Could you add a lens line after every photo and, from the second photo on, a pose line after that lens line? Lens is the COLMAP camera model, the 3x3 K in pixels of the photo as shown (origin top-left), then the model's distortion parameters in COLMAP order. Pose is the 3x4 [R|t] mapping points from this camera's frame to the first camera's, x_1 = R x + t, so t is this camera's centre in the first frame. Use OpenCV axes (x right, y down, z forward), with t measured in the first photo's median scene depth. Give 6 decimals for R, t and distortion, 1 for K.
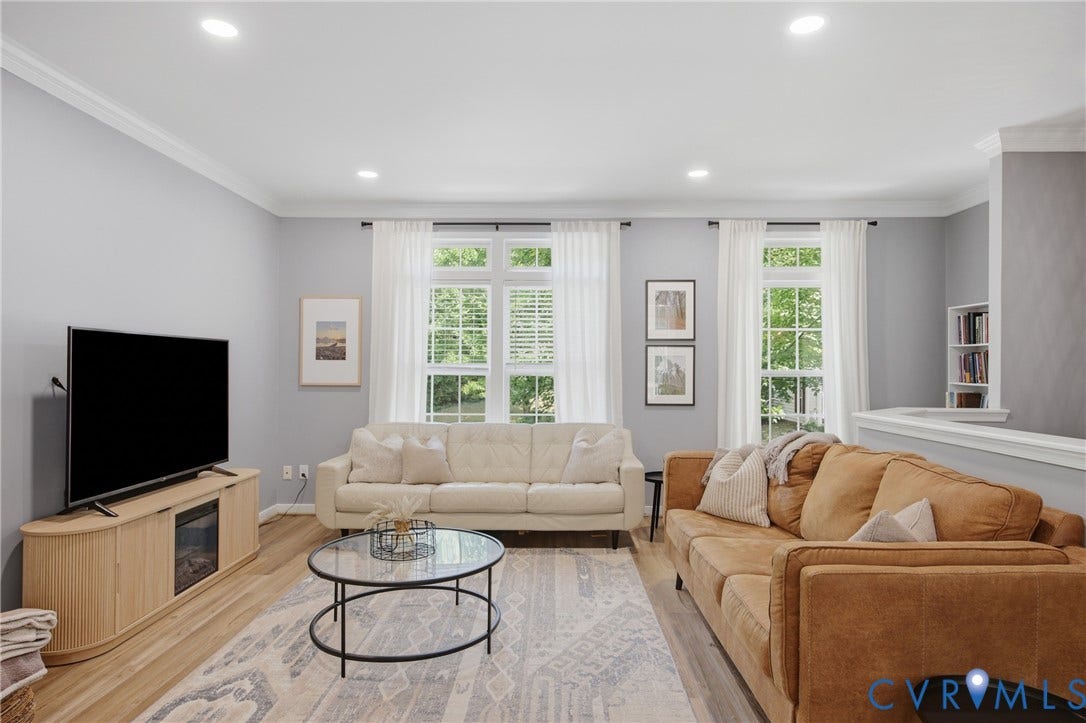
lens RADIAL K [[636.7, 0, 553.5], [0, 636.7, 361.0], [0, 0, 1]] dist [0.007477, 0.000851]
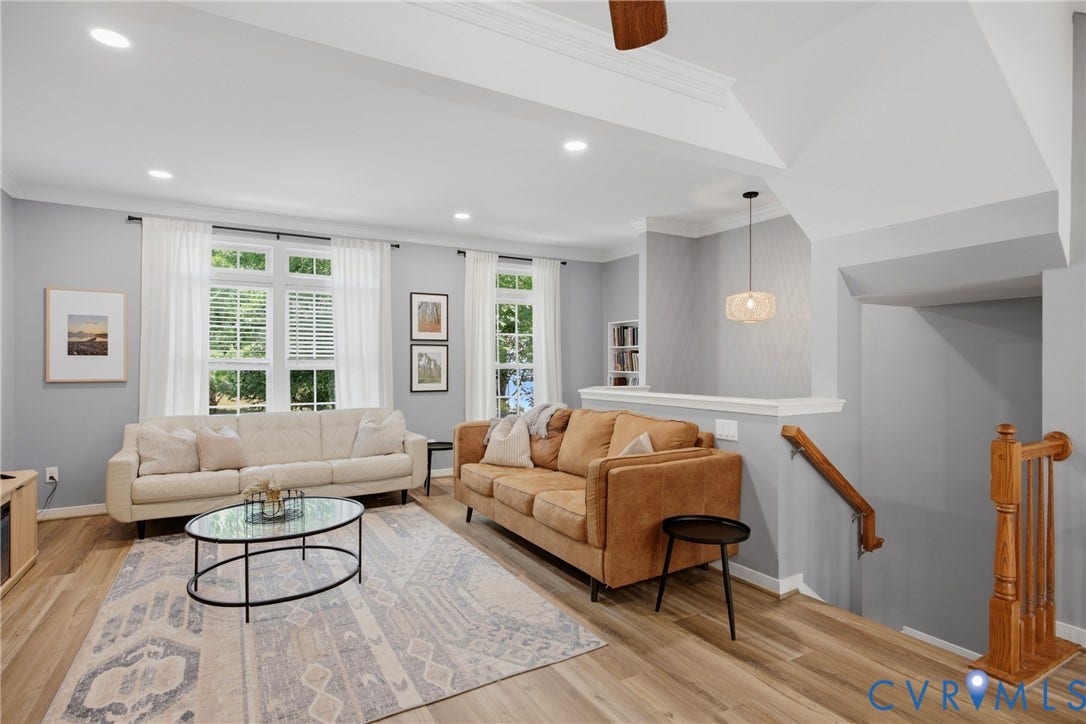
lens RADIAL K [[553.7, 0, 549.6], [0, 553.7, 365.2], [0, 0, 1]] dist [0.018907, 0.001171]
pose [[0.860904, -0.006254, 0.508728, -0.199834], [0.000922, 0.999942, 0.010733, 0.005373], [-0.508766, -0.008771, 0.860860, -0.090377]]
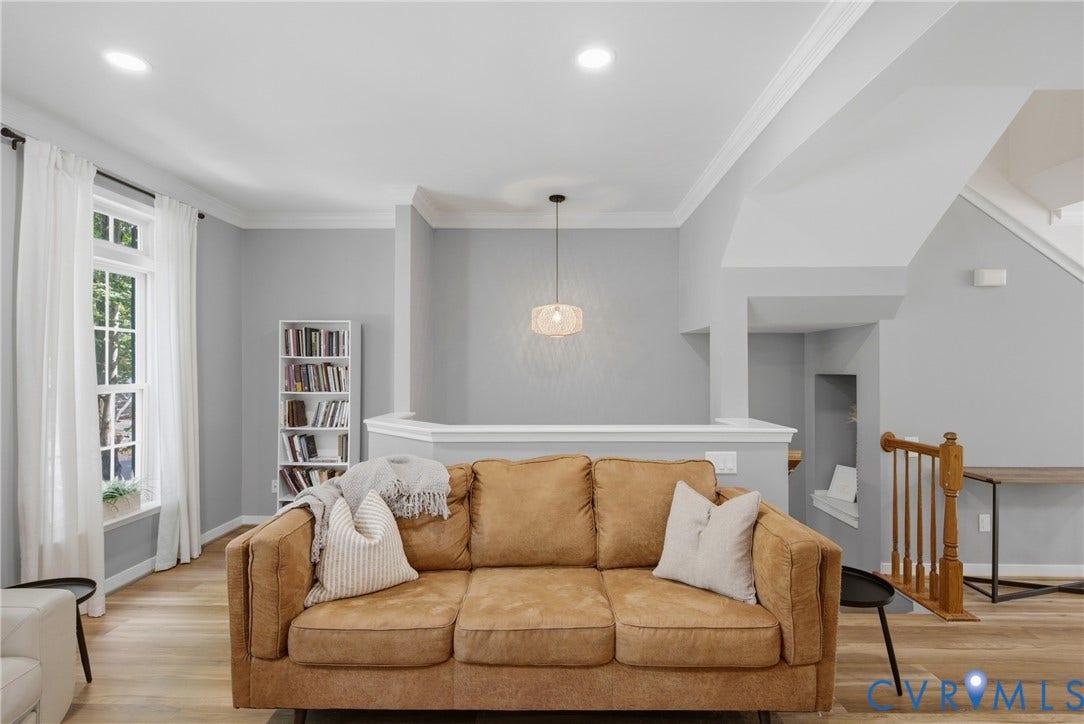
lens RADIAL K [[522.4, 0, 546.0], [0, 522.4, 369.1], [0, 0, 1]] dist [0.005158, 0.000939]
pose [[0.021392, -0.006894, 0.999747, -0.244462], [-0.005260, 0.999962, 0.007008, -0.013476], [-0.999757, -0.005409, 0.021355, 0.573903]]
